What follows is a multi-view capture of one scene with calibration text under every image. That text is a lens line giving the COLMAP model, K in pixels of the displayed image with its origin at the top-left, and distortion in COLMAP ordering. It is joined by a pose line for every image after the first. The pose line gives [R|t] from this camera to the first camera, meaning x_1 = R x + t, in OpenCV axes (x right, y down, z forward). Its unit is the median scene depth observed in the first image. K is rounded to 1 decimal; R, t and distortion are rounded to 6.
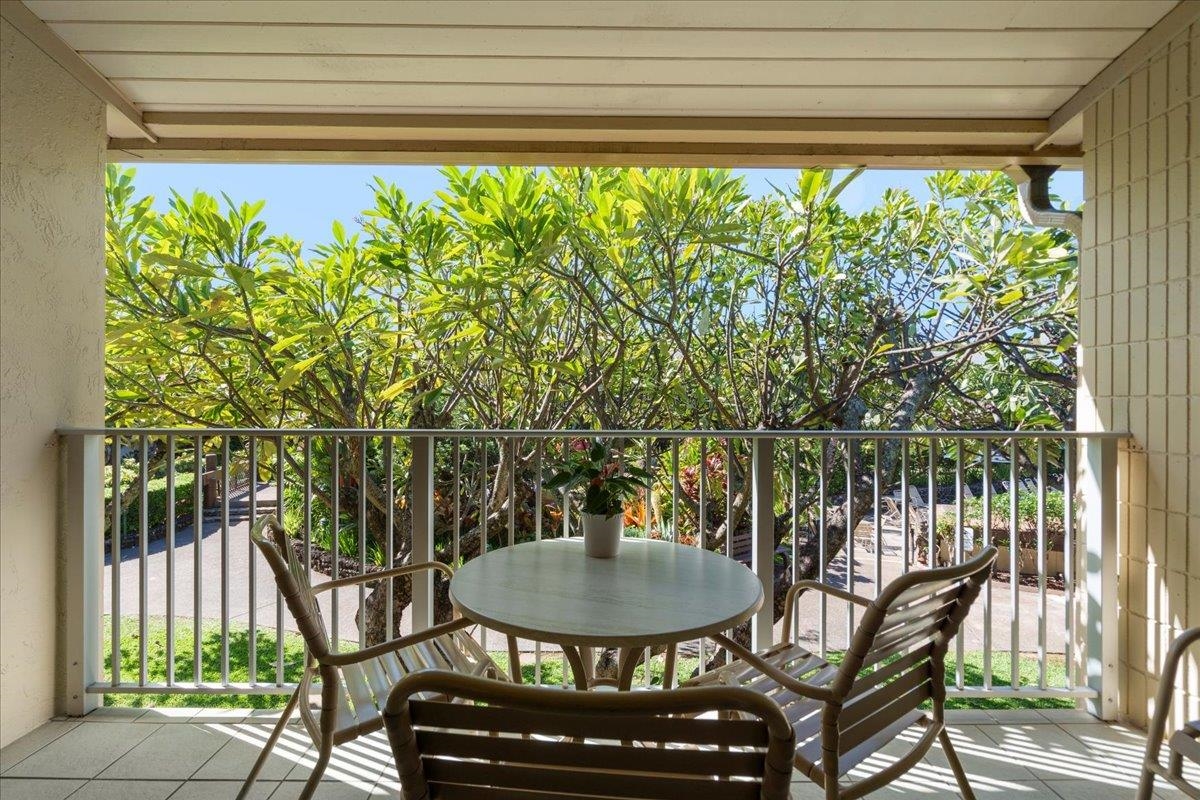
lens RADIAL K [[545.3, 0, 600.0], [0, 545.3, 400.0], [0, 0, 1]] dist [-0.001956, -0.000354]
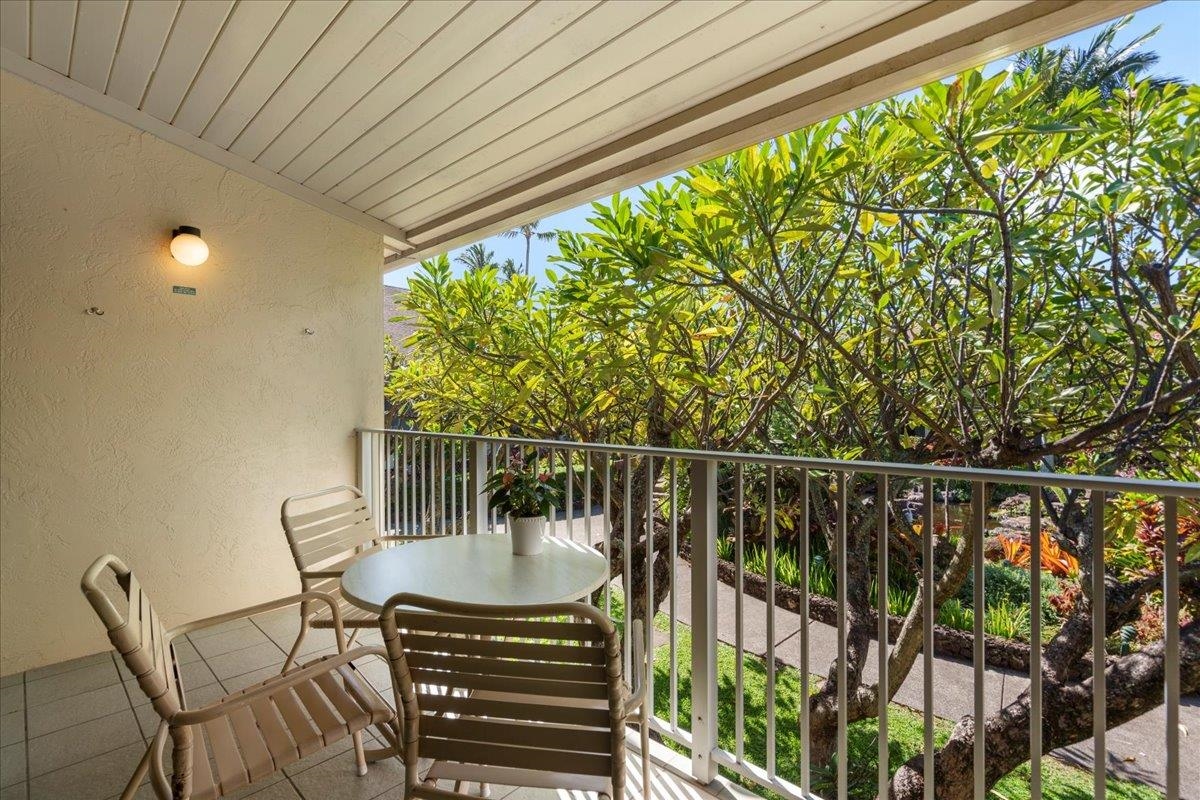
lens RADIAL K [[562.6, 0, 600.0], [0, 562.6, 400.0], [0, 0, 1]] dist [-0.002585, -0.000040]
pose [[0.714434, -0.009020, -0.699645, 0.733074], [0.012372, 0.999923, -0.000258, -0.025806], [0.699594, -0.008472, 0.714491, 0.214691]]
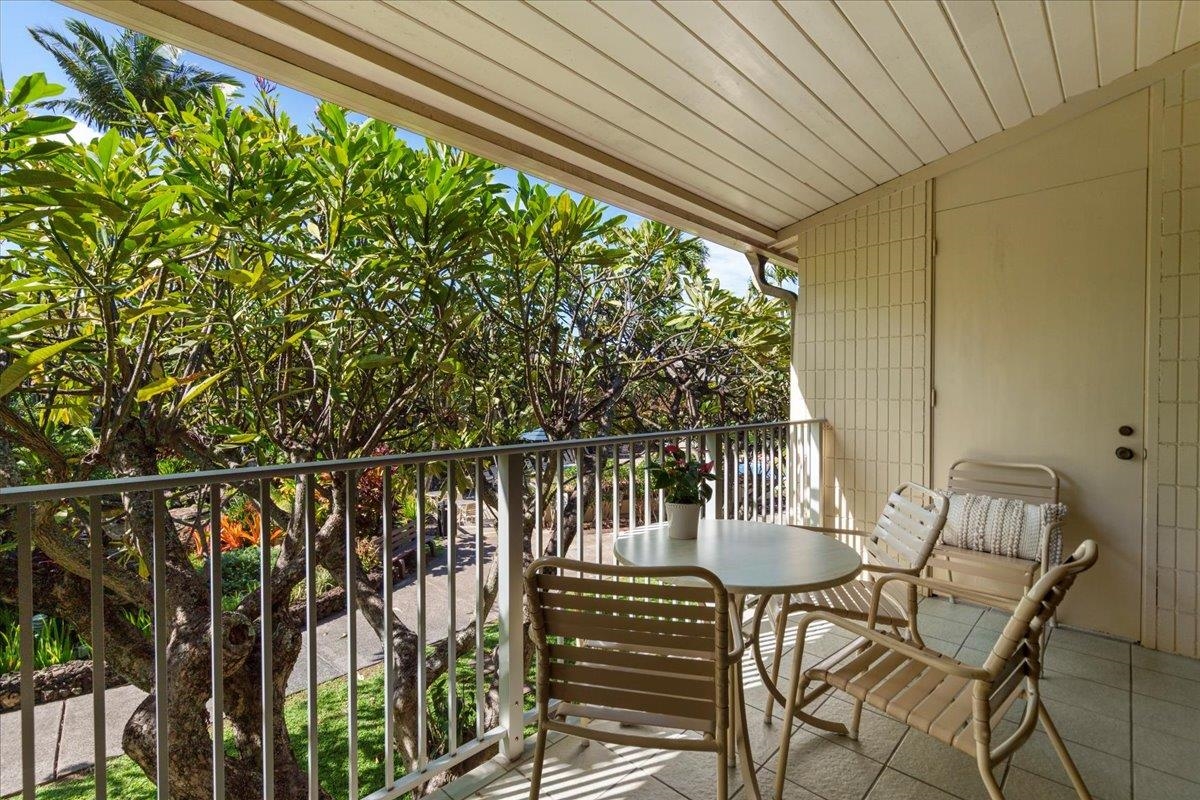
lens RADIAL K [[562.6, 0, 600.0], [0, 562.6, 400.0], [0, 0, 1]] dist [-0.002585, -0.000040]
pose [[0.691093, -0.015212, 0.722606, -0.843513], [-0.003449, 0.999698, 0.024344, -0.042144], [-0.722758, -0.019317, 0.690832, 0.207640]]
